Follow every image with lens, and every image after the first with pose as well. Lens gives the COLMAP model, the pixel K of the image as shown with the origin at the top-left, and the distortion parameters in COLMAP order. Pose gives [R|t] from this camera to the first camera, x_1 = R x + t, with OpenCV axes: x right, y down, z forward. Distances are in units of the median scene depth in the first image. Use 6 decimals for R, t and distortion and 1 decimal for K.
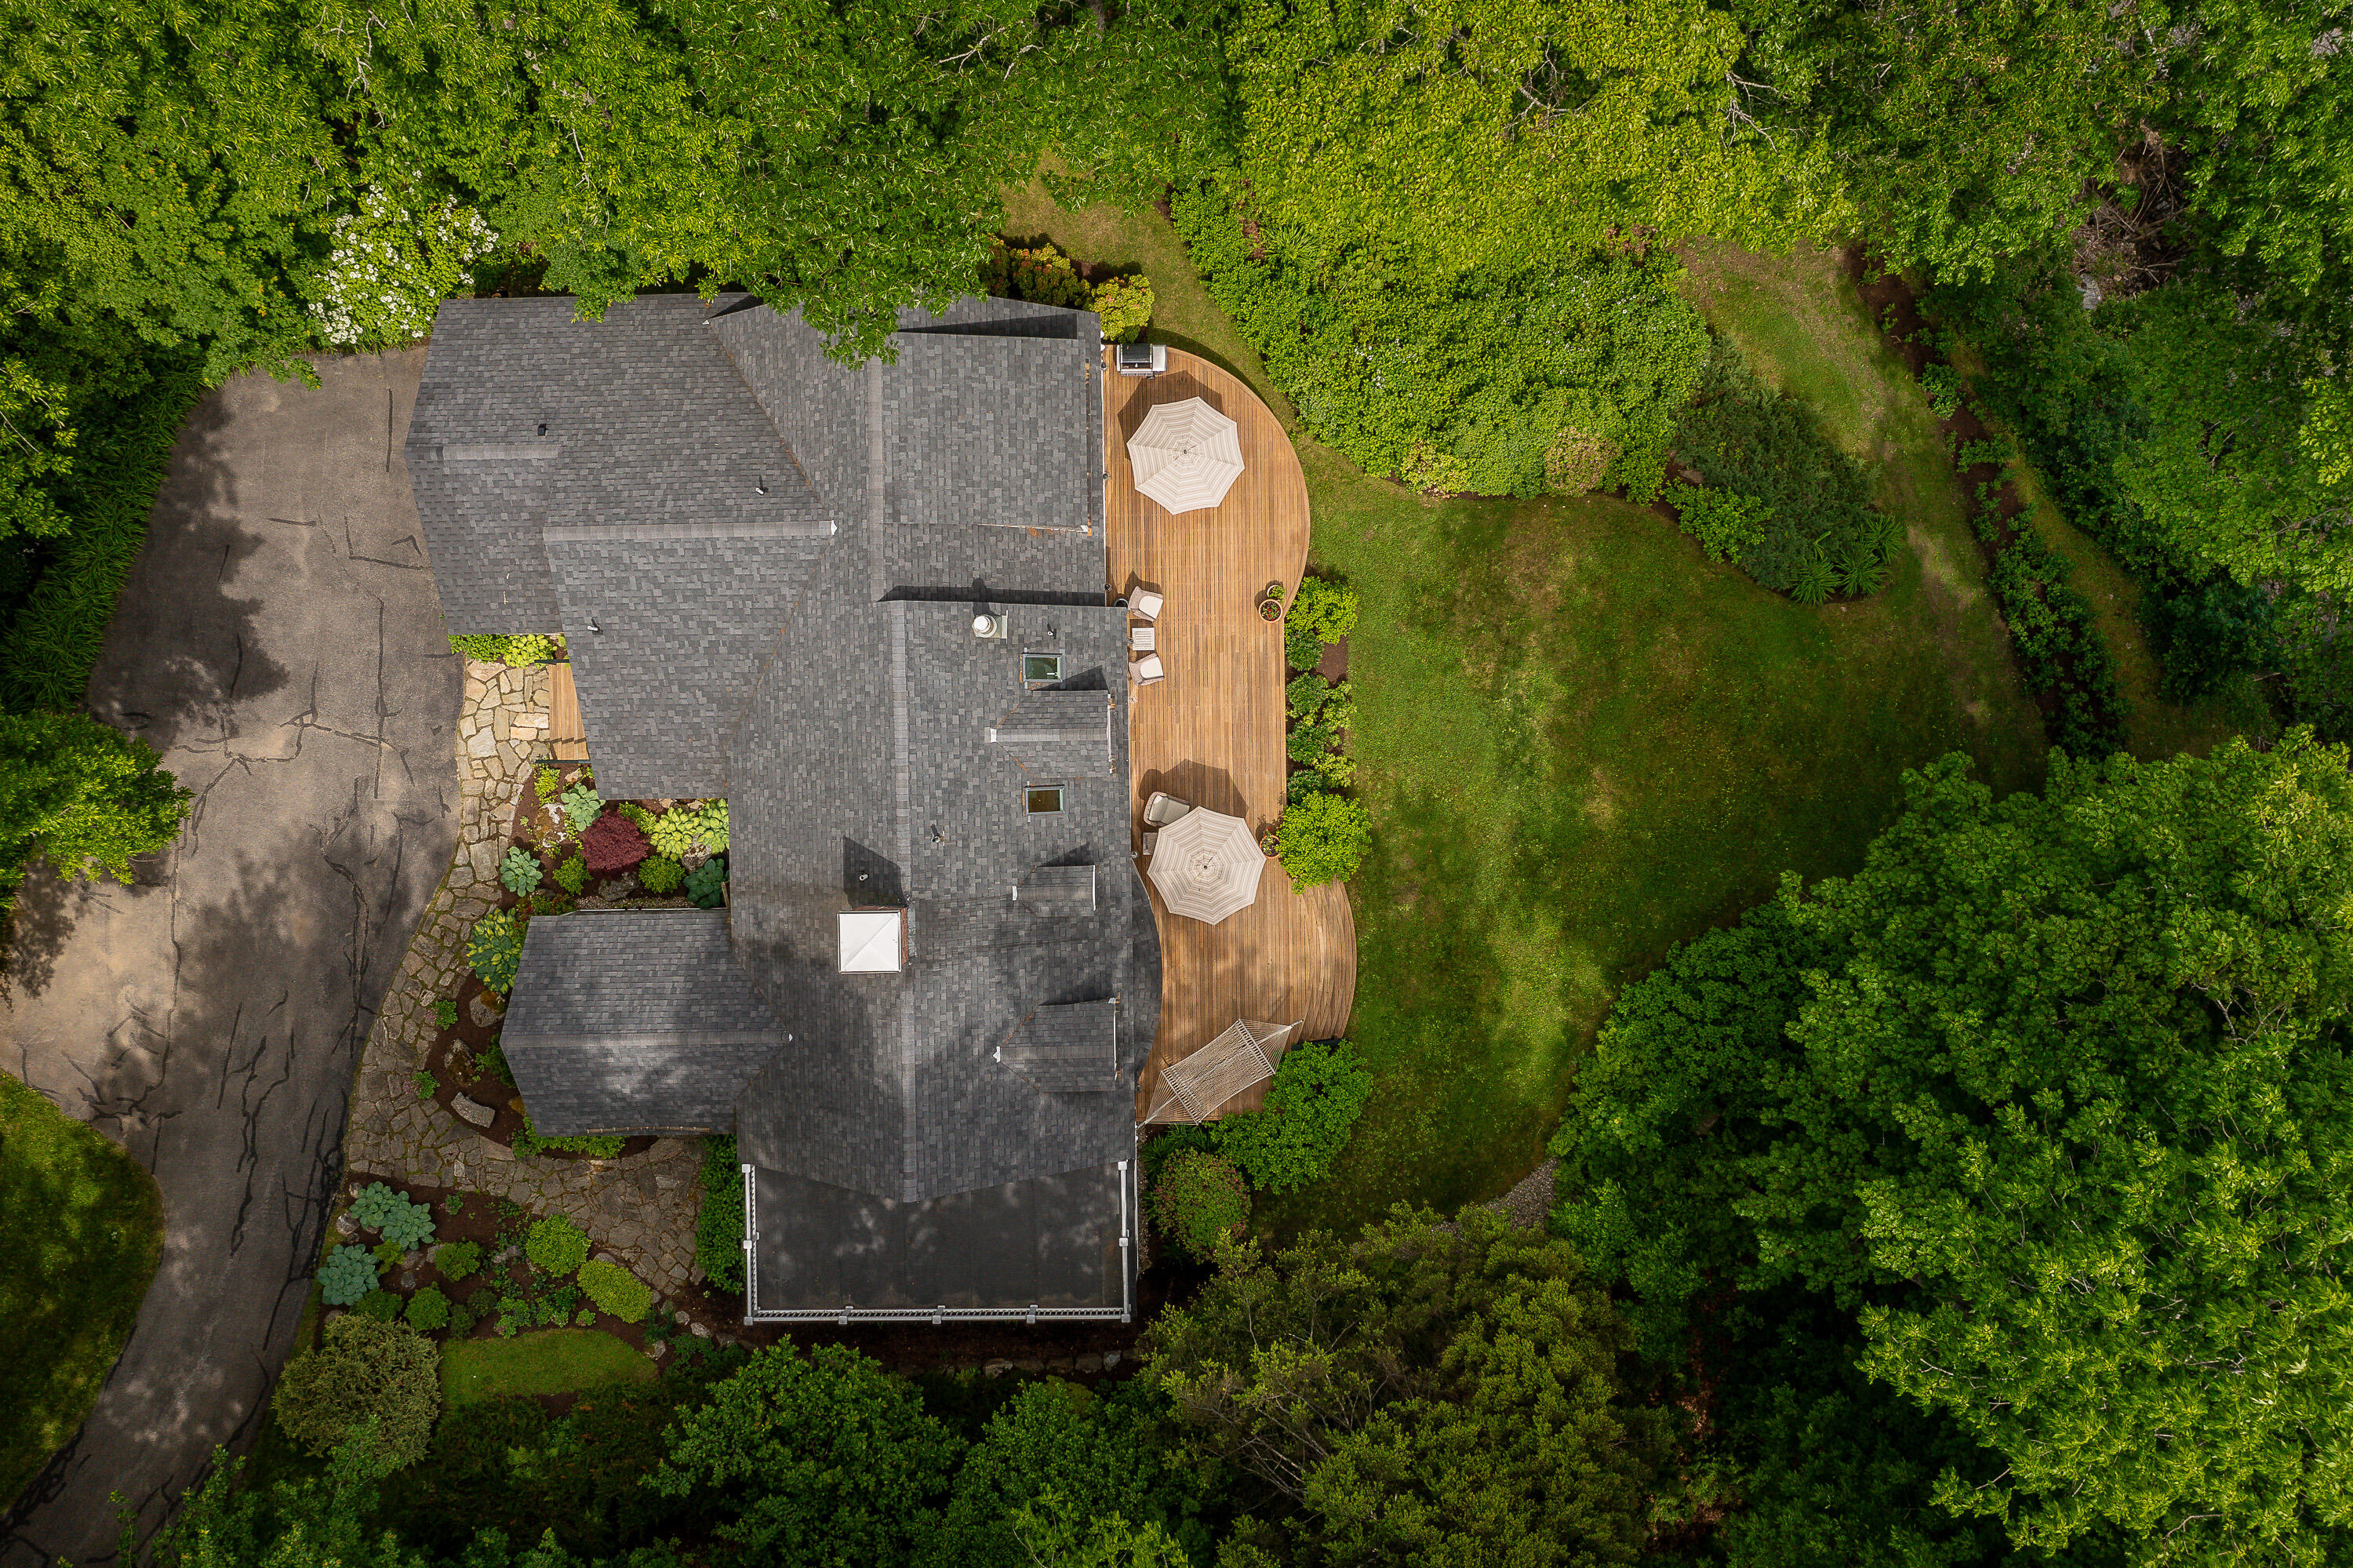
lens RADIAL K [[1888.1, 0, 1167.9], [0, 1888.1, 785.6], [0, 0, 1]] dist [-0.005407, -0.009002]
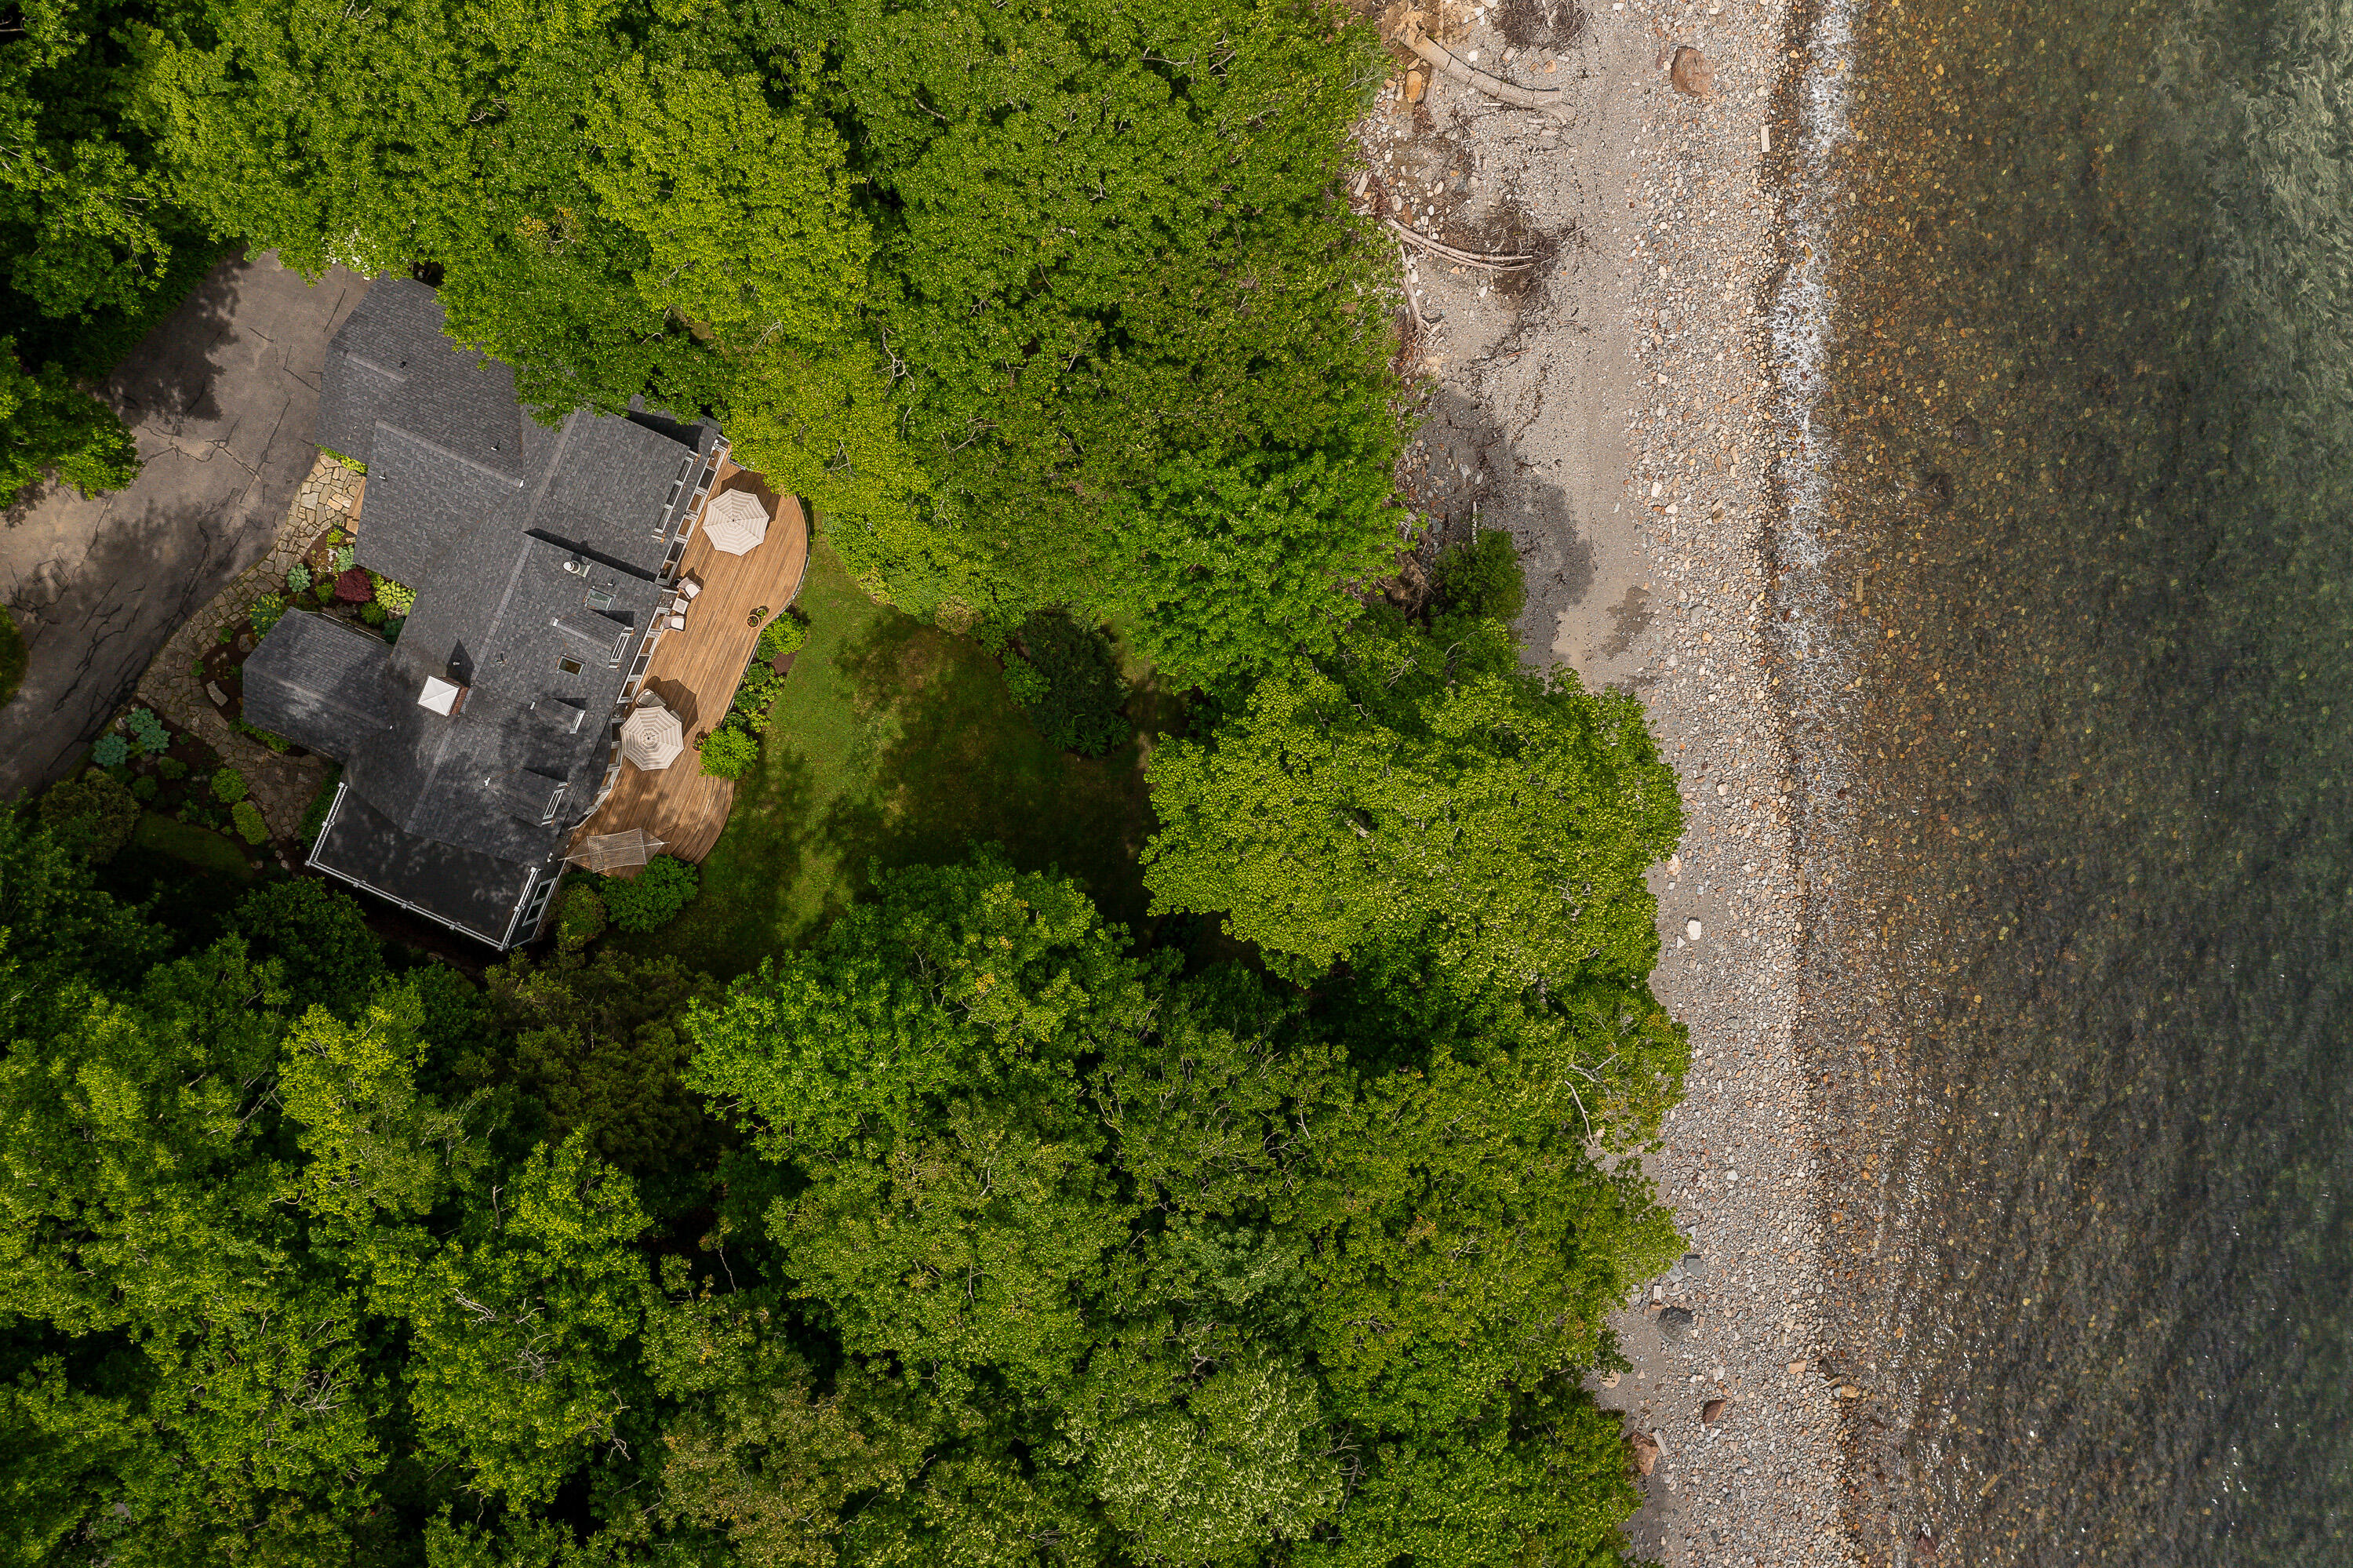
lens RADIAL K [[2017.2, 0, 1100.7], [0, 2017.2, 751.5], [0, 0, 1]] dist [-0.012143, 0.001782]
pose [[0.910239, 0.413743, 0.016793, 0.358826], [-0.413937, 0.910248, 0.010265, -0.133245], [-0.011039, -0.016295, 0.999806, -0.850133]]
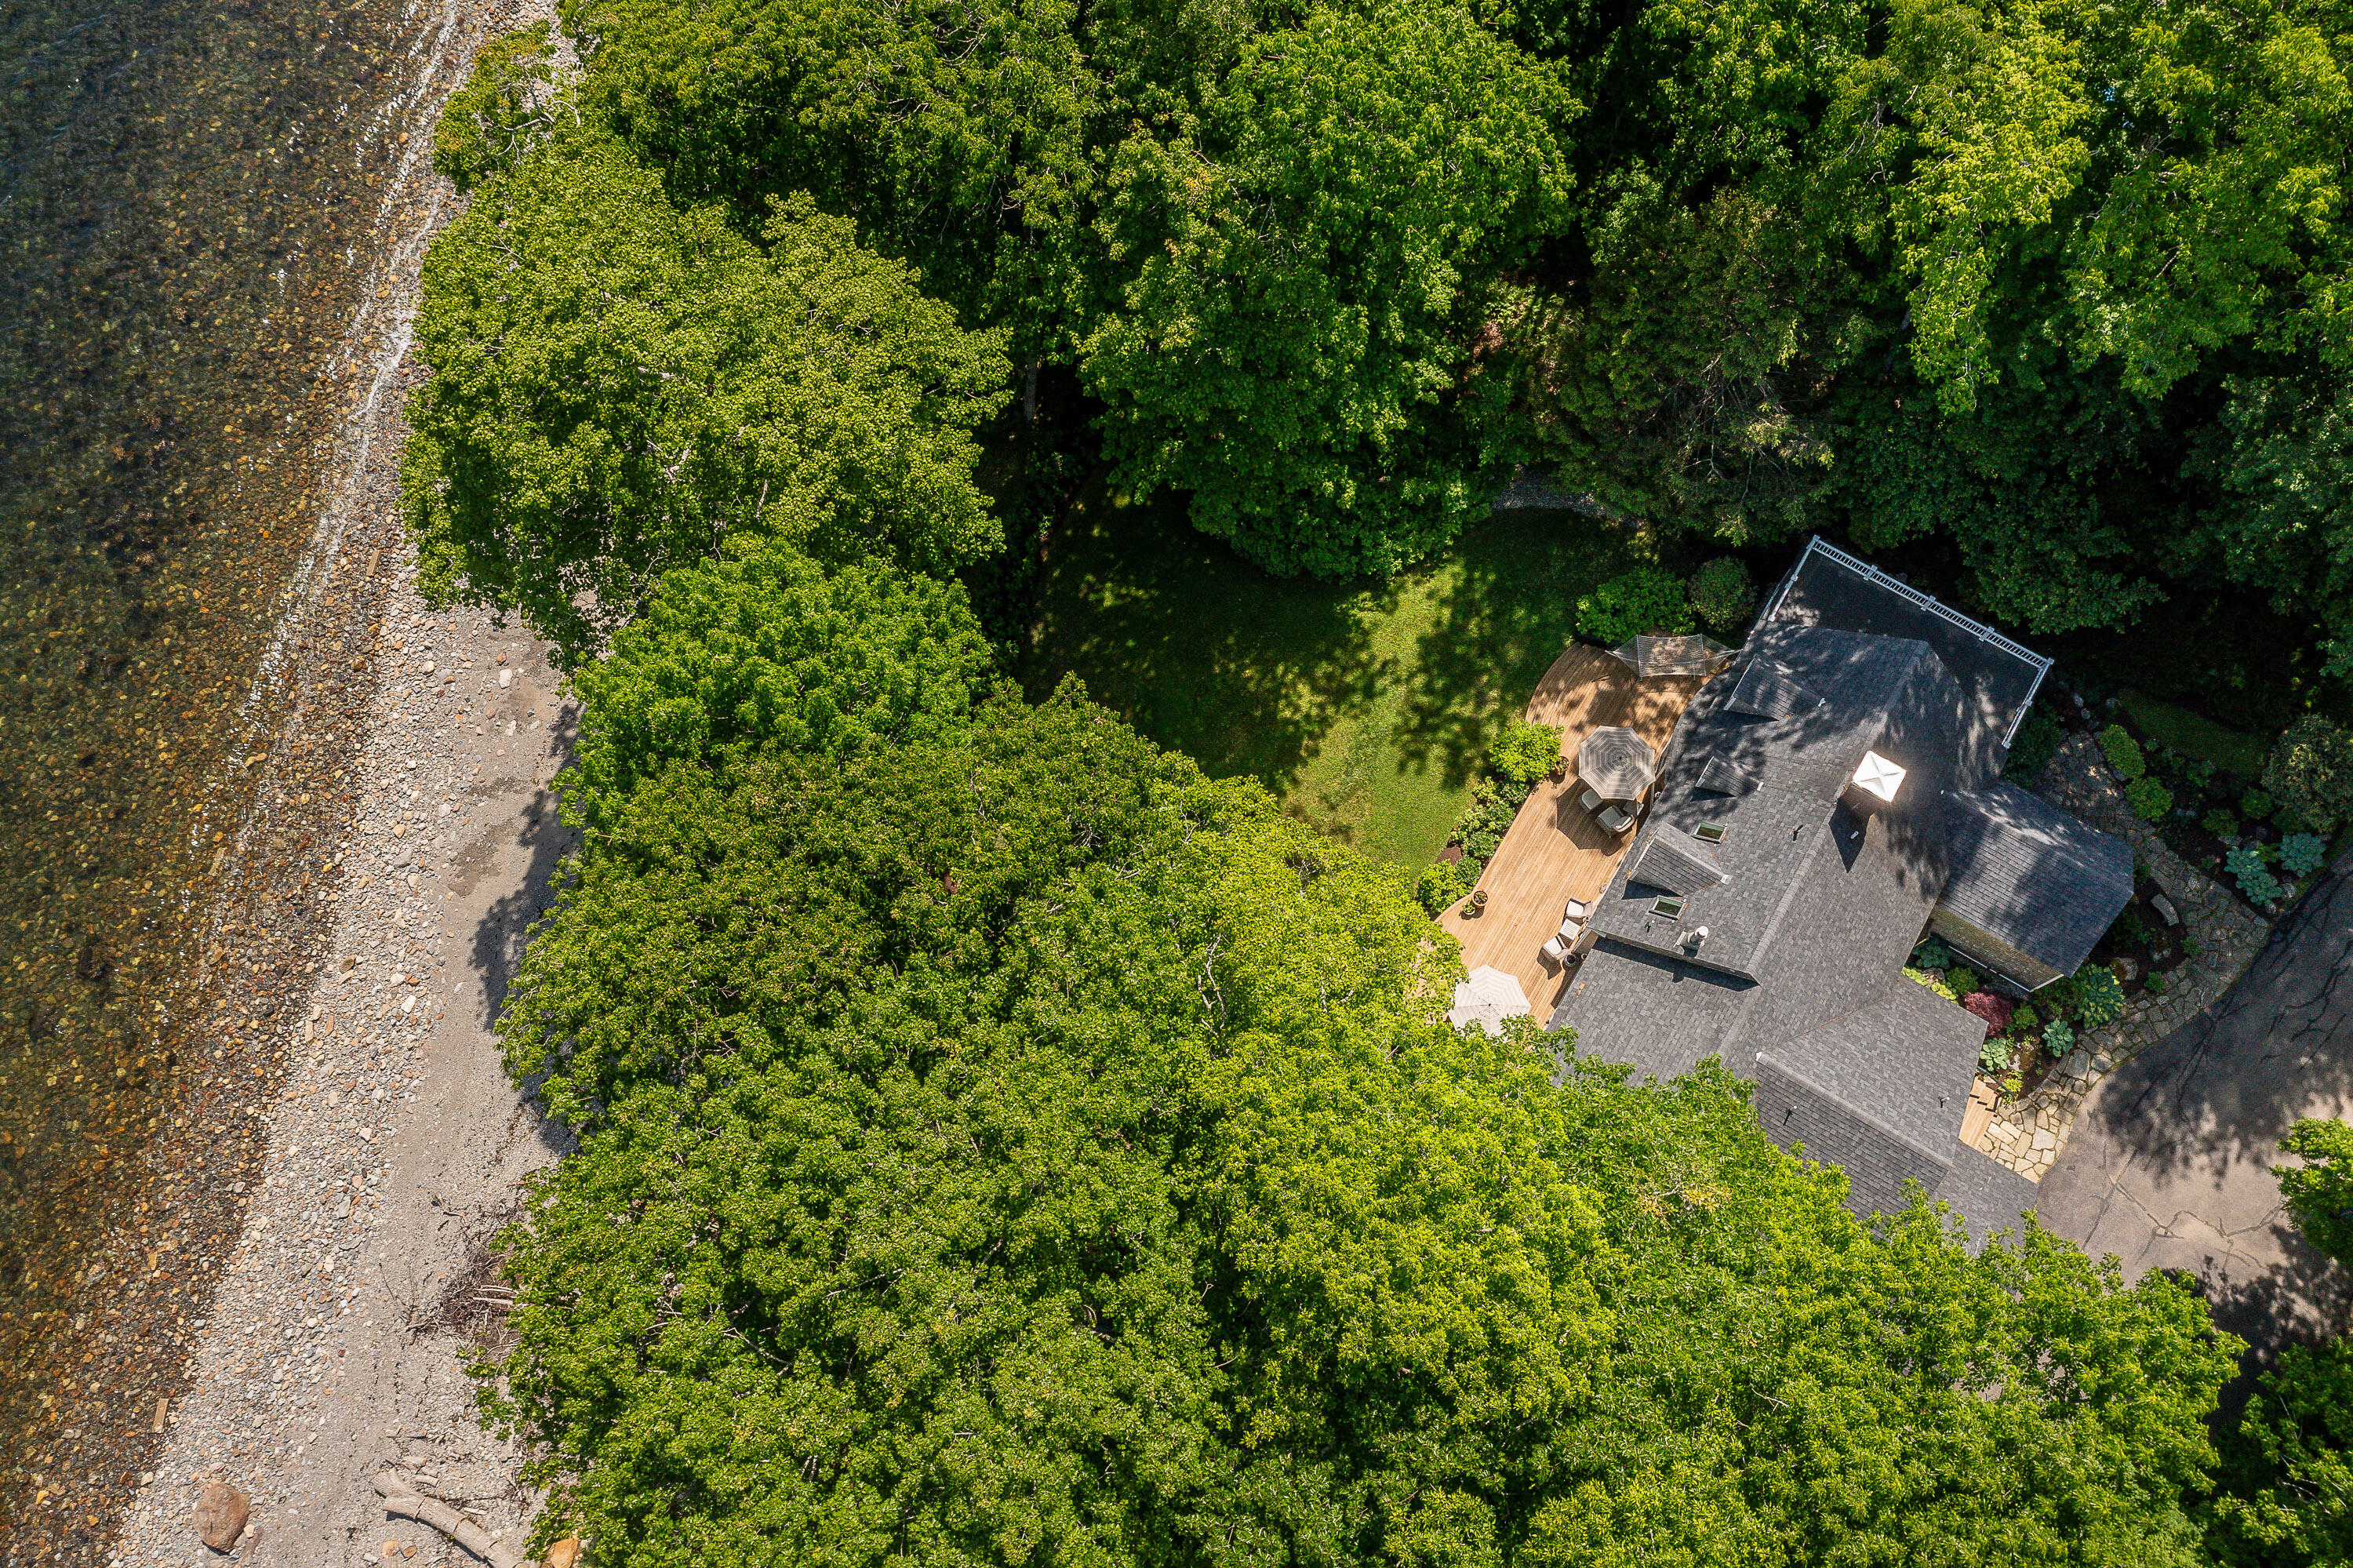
lens RADIAL K [[1888.1, 0, 1178.6], [0, 1888.1, 765.4], [0, 0, 1]] dist [-0.005407, -0.009002]
pose [[-0.839347, -0.502321, 0.207773, 0.000483], [0.541824, -0.803922, 0.245227, -0.471194], [0.043851, 0.318407, 0.946939, -0.360675]]
